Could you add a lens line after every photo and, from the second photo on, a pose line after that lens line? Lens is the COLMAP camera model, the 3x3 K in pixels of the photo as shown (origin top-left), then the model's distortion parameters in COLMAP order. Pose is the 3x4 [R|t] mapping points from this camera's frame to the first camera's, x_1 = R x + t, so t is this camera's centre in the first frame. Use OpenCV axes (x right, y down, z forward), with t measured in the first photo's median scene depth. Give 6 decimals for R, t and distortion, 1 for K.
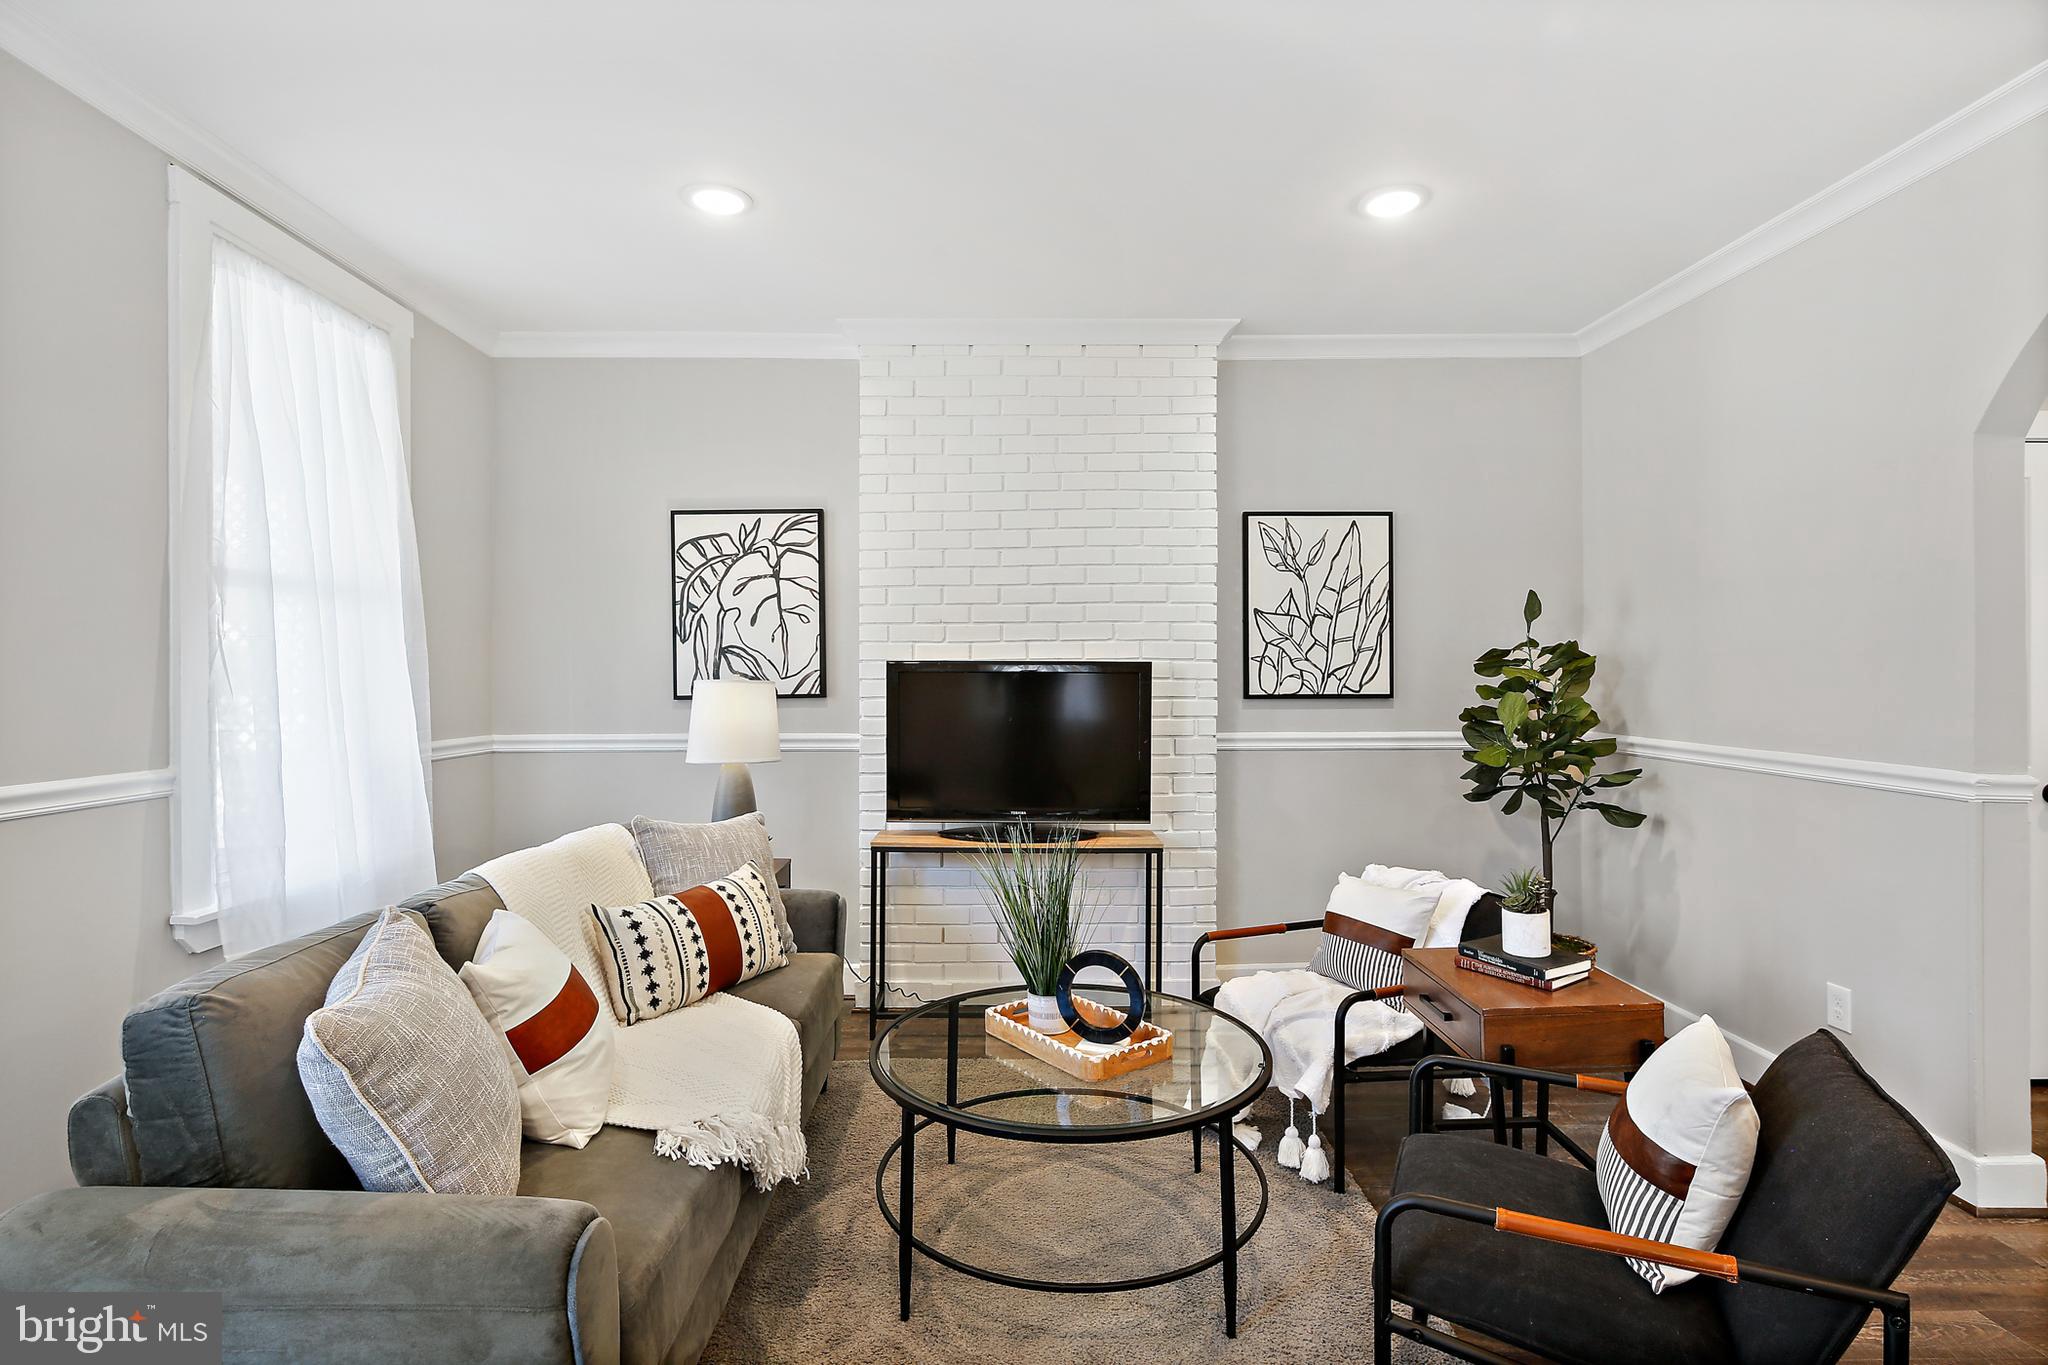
lens RADIAL K [[1002.1, 0, 1014.1], [0, 1002.1, 684.8], [0, 0, 1]] dist [0.003489, -0.002118]
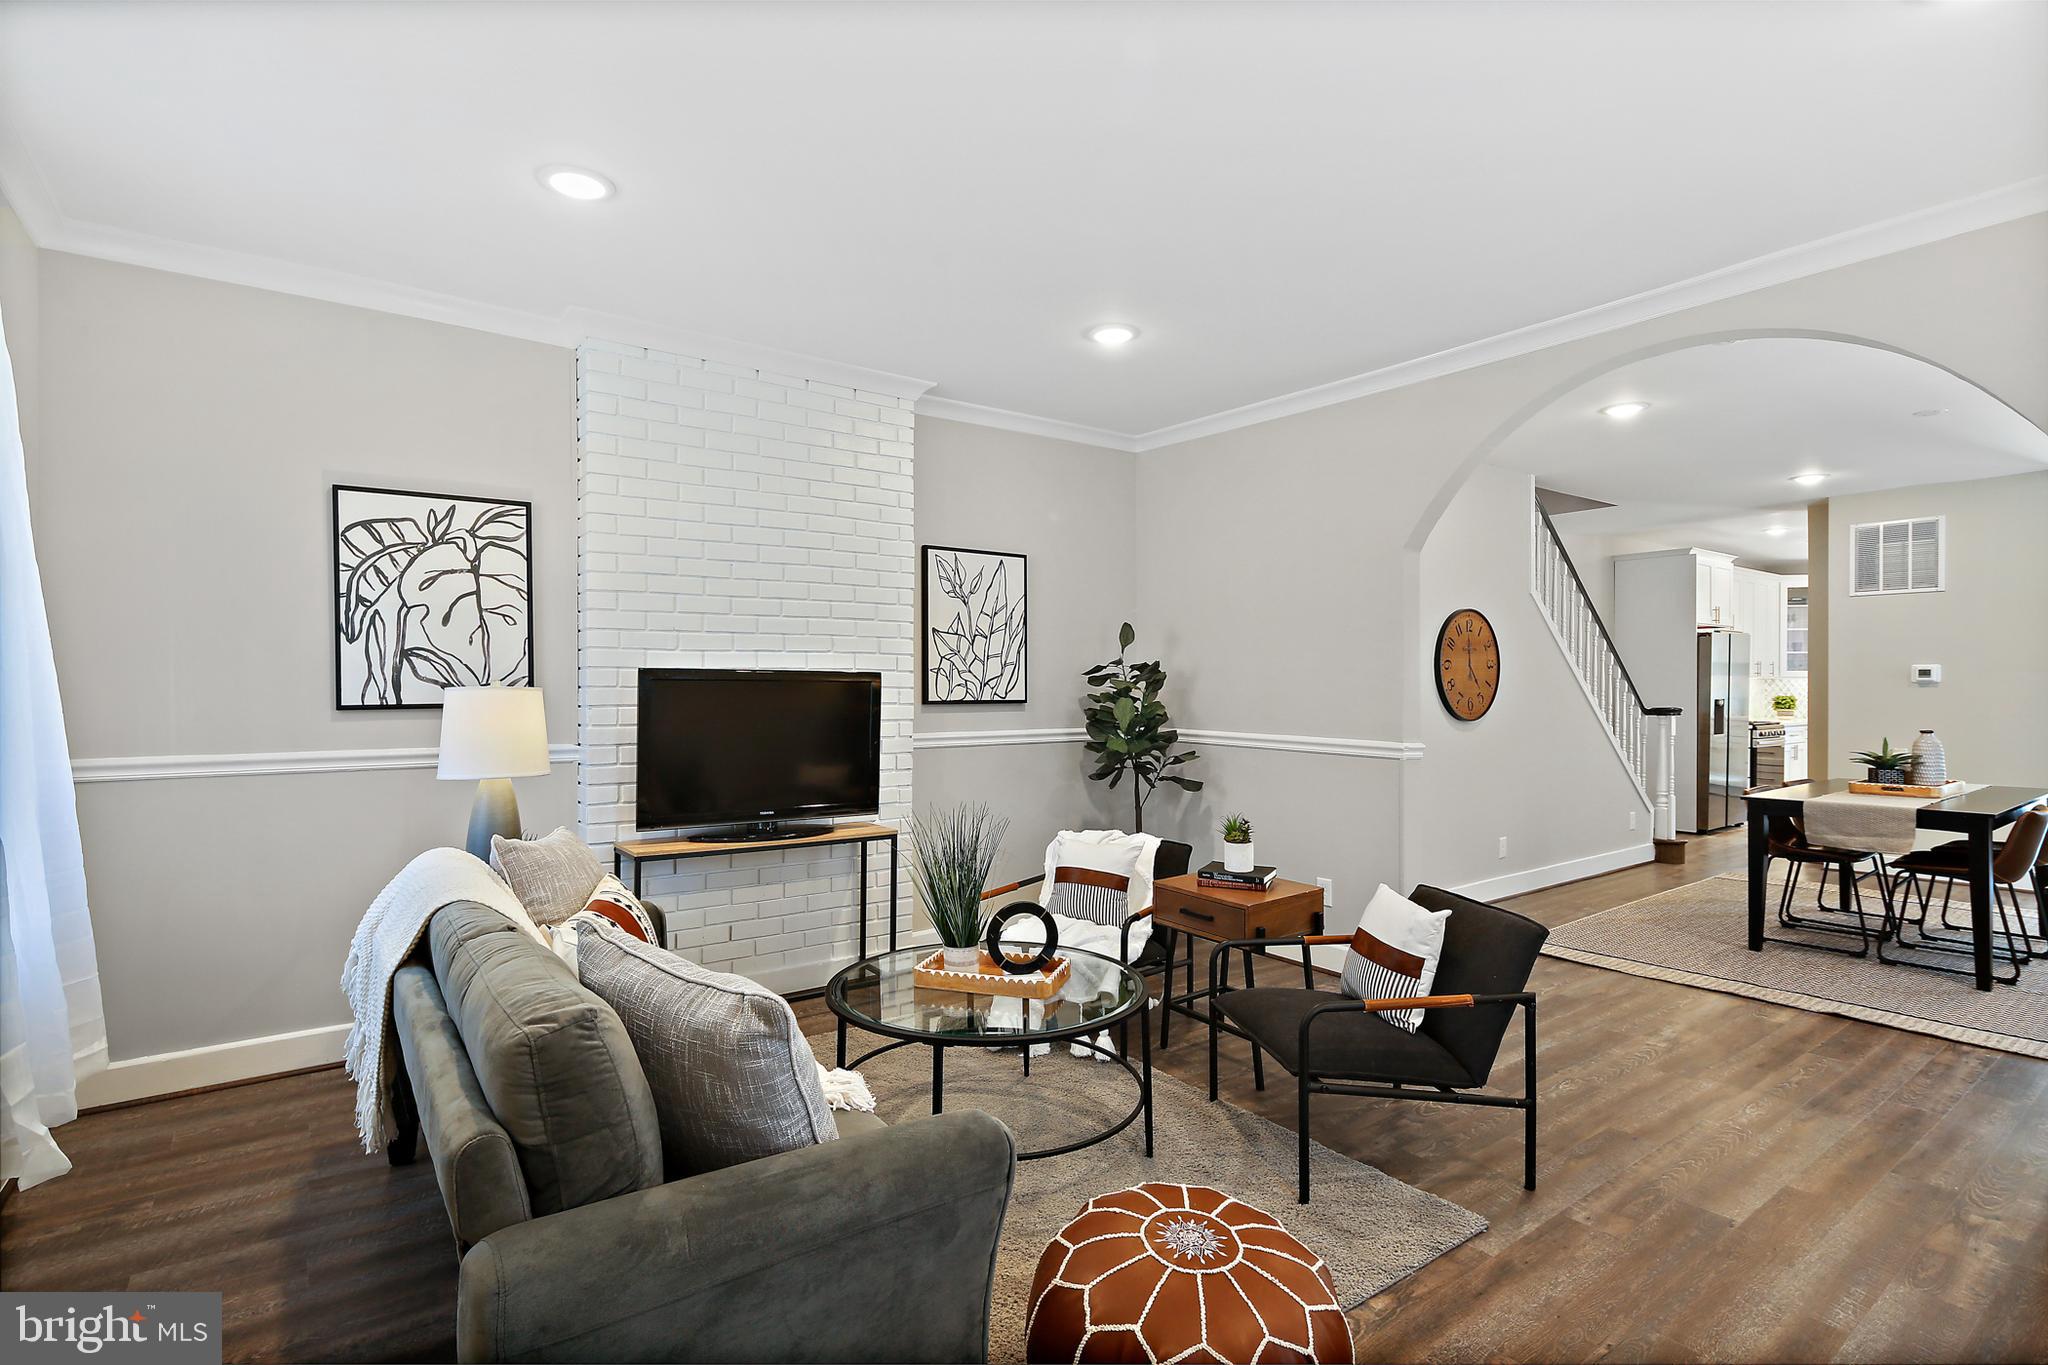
lens RADIAL K [[1002.1, 0, 1011.1], [0, 1002.1, 694.3], [0, 0, 1]] dist [0.003489, -0.002118]
pose [[0.812116, -0.001031, 0.583495, -0.373081], [0.000693, 0.999999, 0.000801, 0.001358], [-0.583495, -0.000246, 0.812116, -0.010909]]
